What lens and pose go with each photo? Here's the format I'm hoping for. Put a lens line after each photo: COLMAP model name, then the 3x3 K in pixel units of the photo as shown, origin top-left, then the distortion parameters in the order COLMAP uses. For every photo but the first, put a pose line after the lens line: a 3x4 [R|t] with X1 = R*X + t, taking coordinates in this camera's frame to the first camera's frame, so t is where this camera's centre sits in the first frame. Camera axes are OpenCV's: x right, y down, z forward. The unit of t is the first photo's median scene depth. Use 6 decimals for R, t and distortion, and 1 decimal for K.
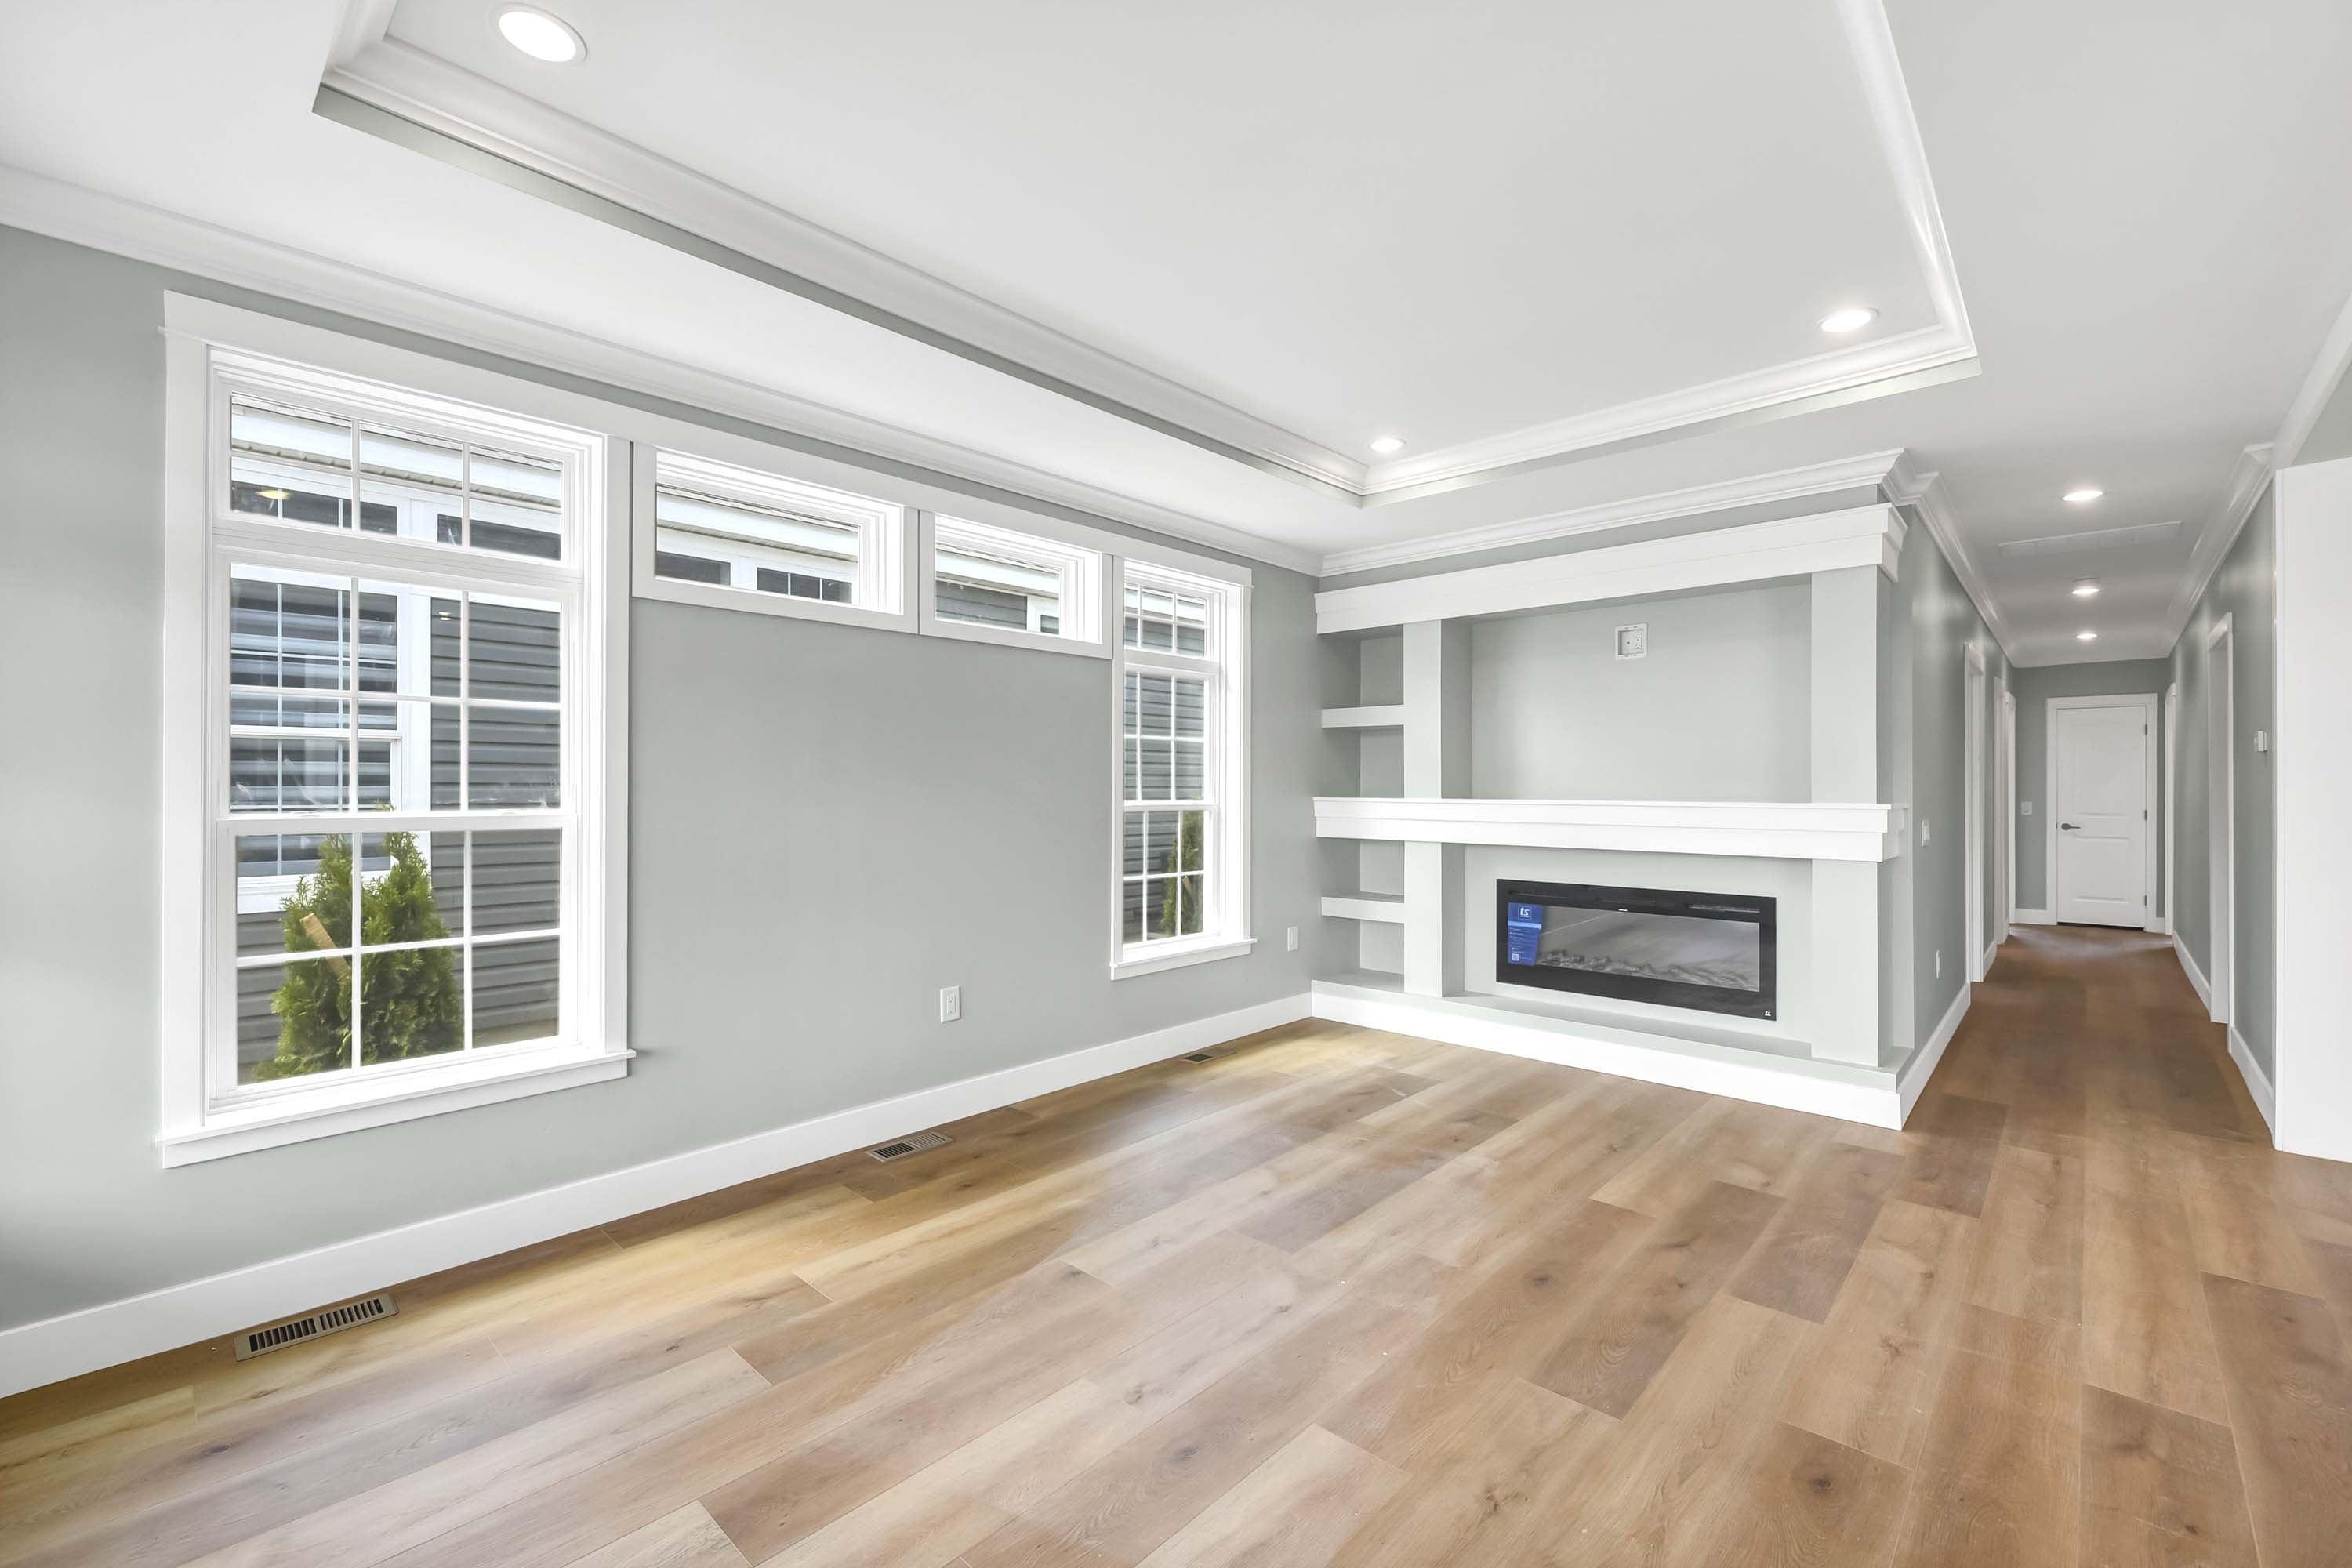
lens RADIAL K [[979.8, 0, 1176.0], [0, 979.8, 784.0], [0, 0, 1]] dist [0.000842, -0.002732]
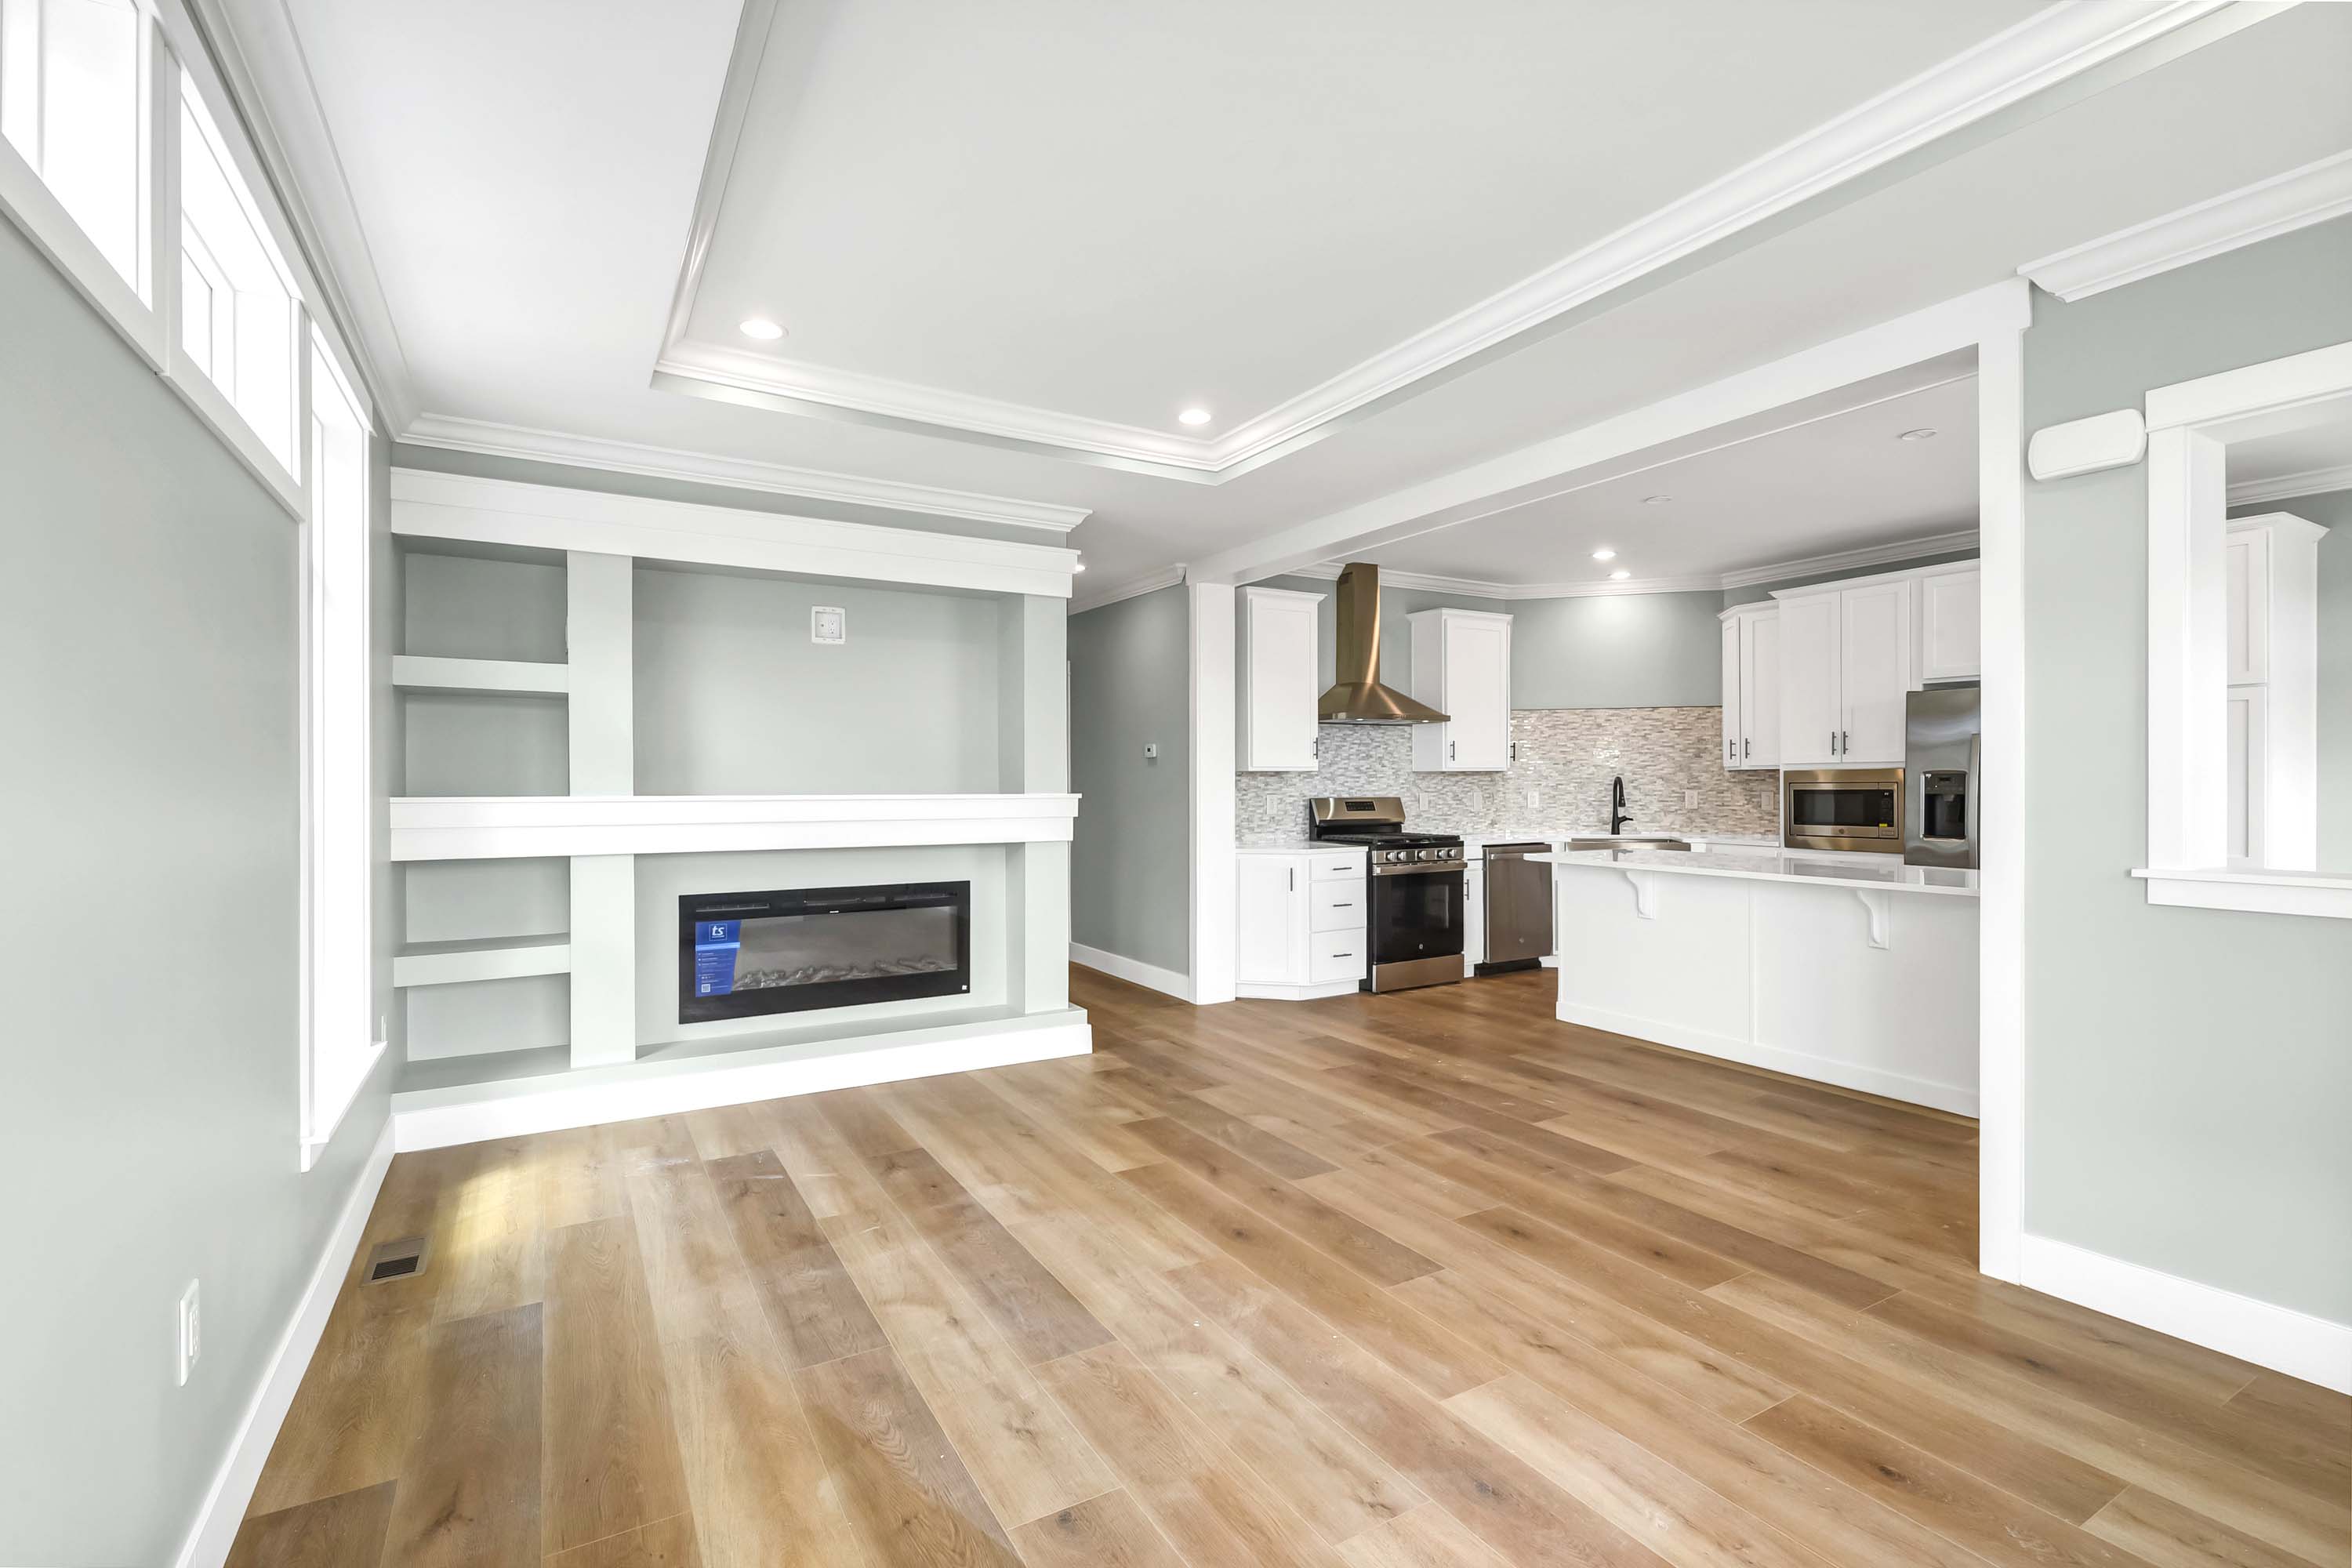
lens RADIAL K [[1061.2, 0, 1176.0], [0, 1061.2, 784.0], [0, 0, 1]] dist [0.002189, 0.000298]
pose [[0.286937, -0.004415, 0.957939, -0.566662], [-0.002609, 0.999982, 0.005390, 0.000637], [-0.957946, -0.004046, 0.286920, 0.537470]]
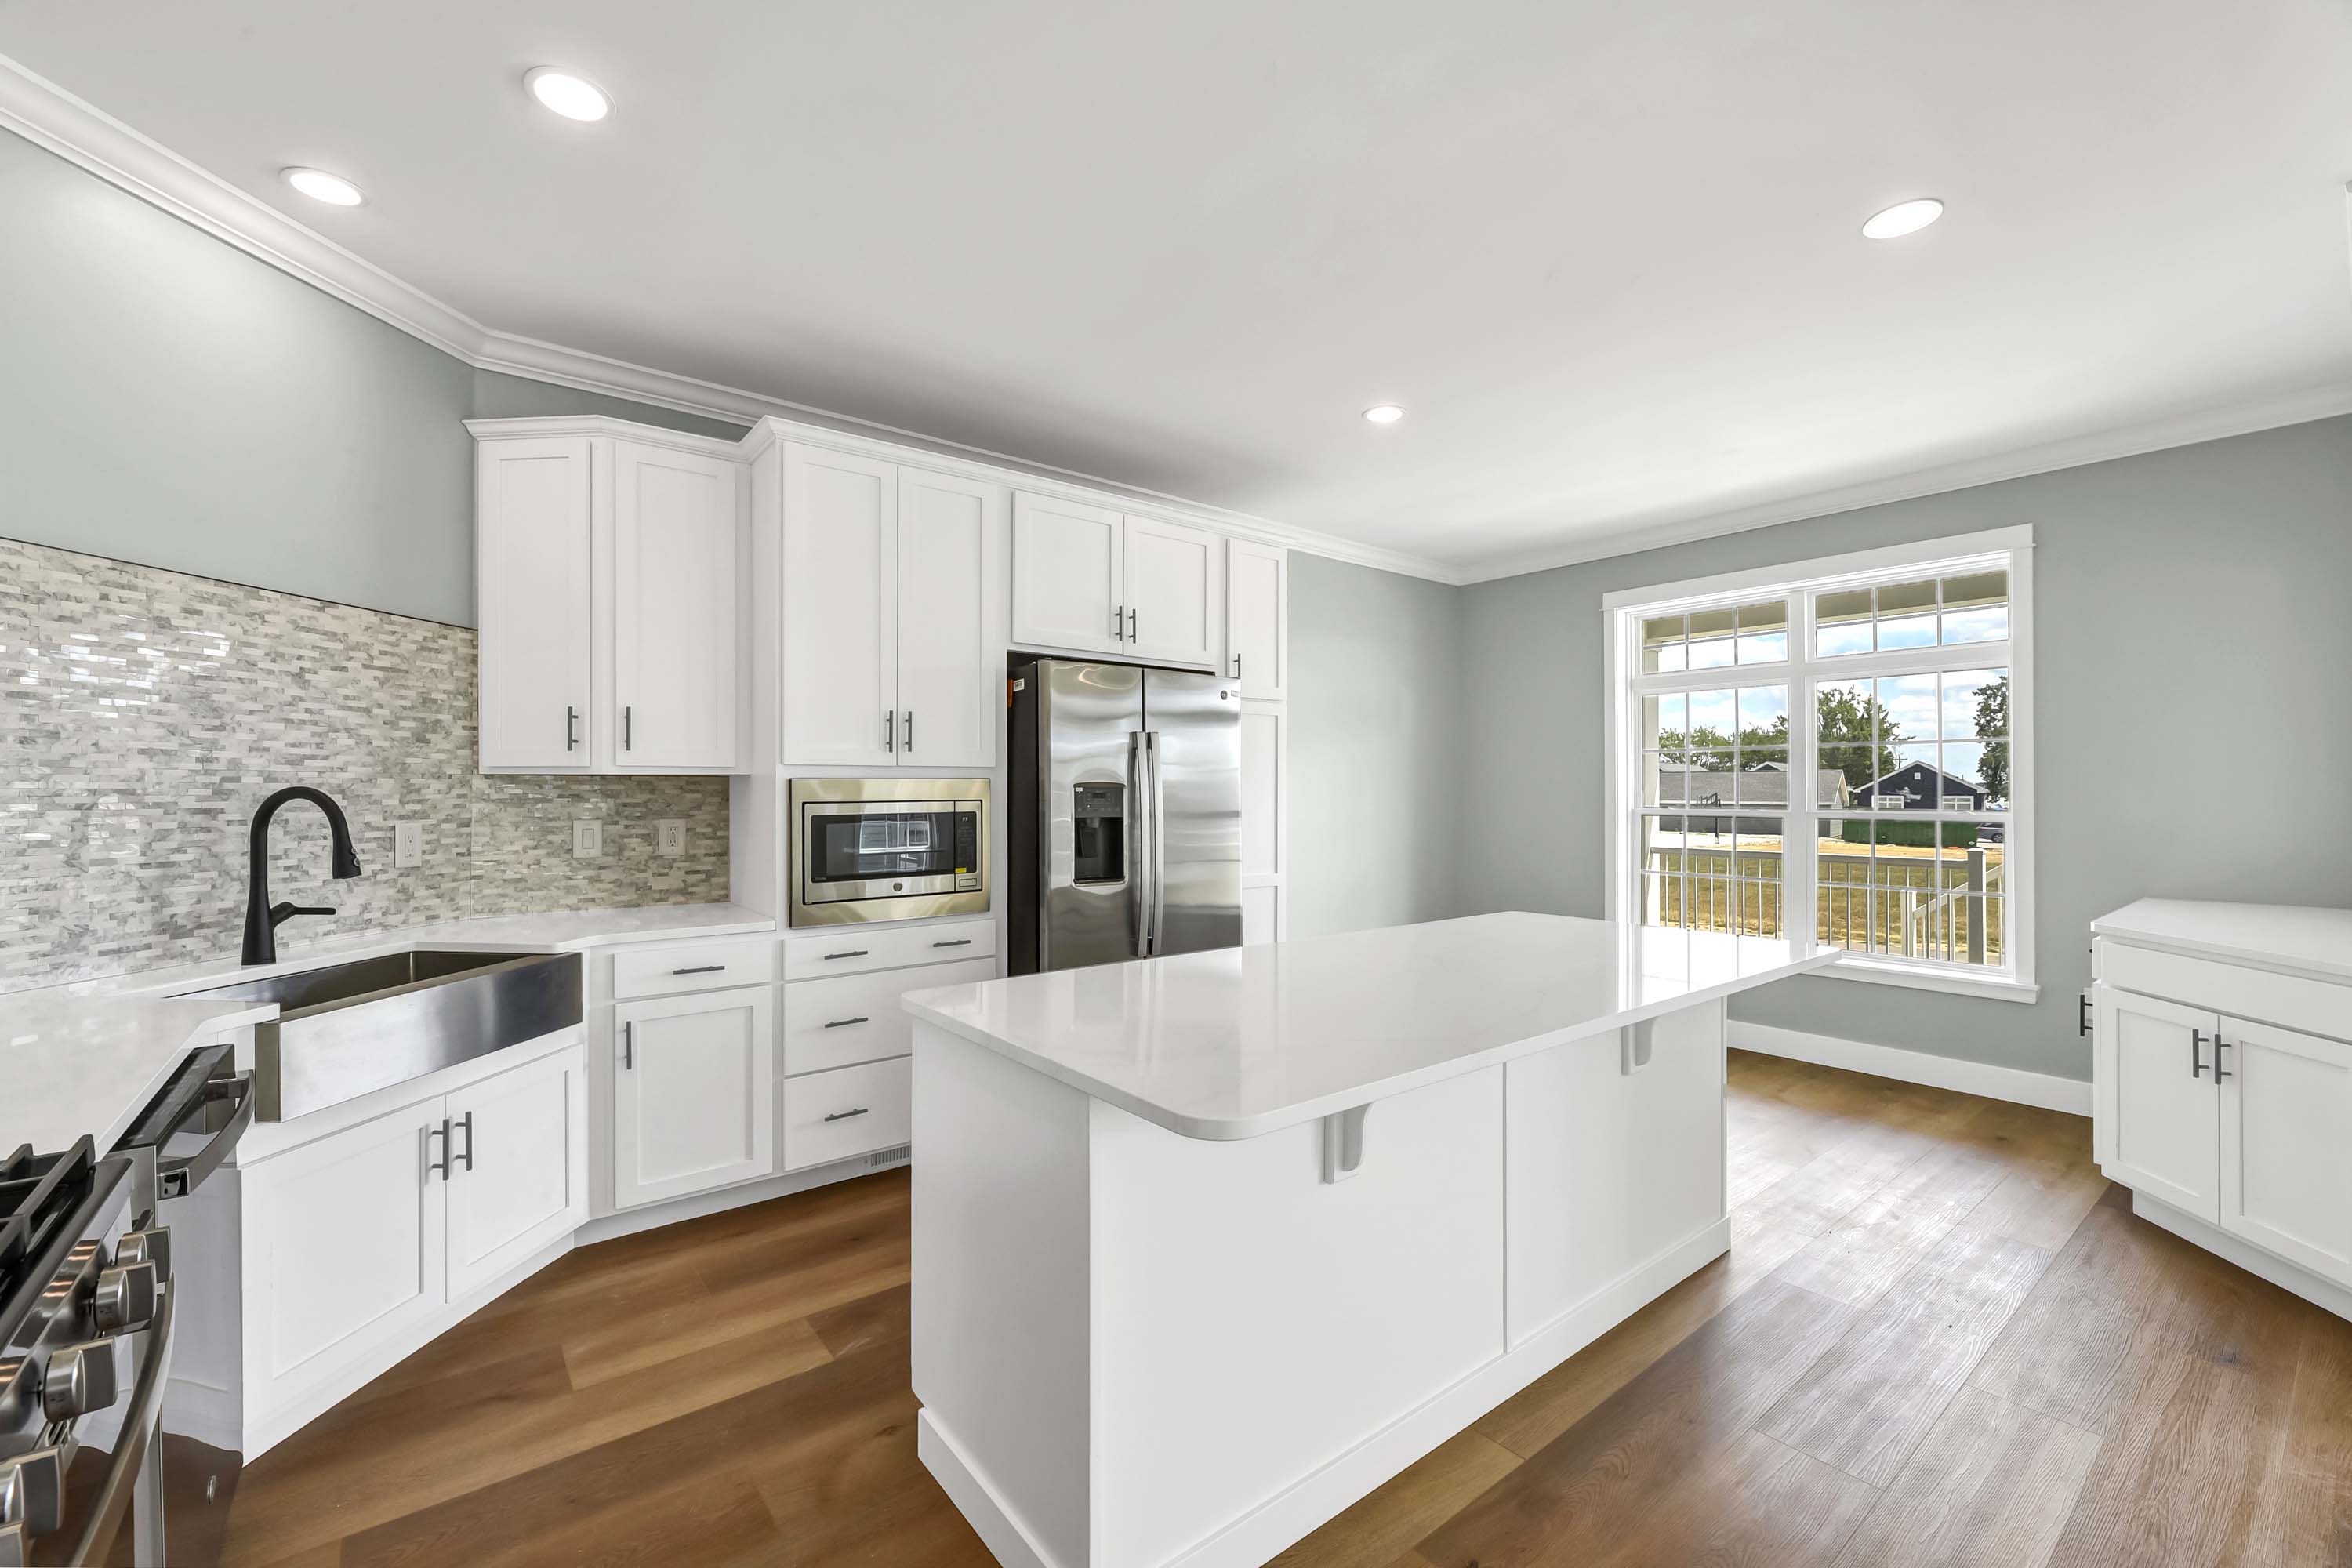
lens RADIAL K [[953.1, 0, 1178.5], [0, 953.1, 789.5], [0, 0, 1]] dist [-0.000956, -0.000156]
pose [[-0.988400, -0.002210, 0.151860, 1.086943], [-0.003155, 0.999977, -0.005982, -0.001688], [-0.151843, -0.006392, -0.988384, 0.844285]]
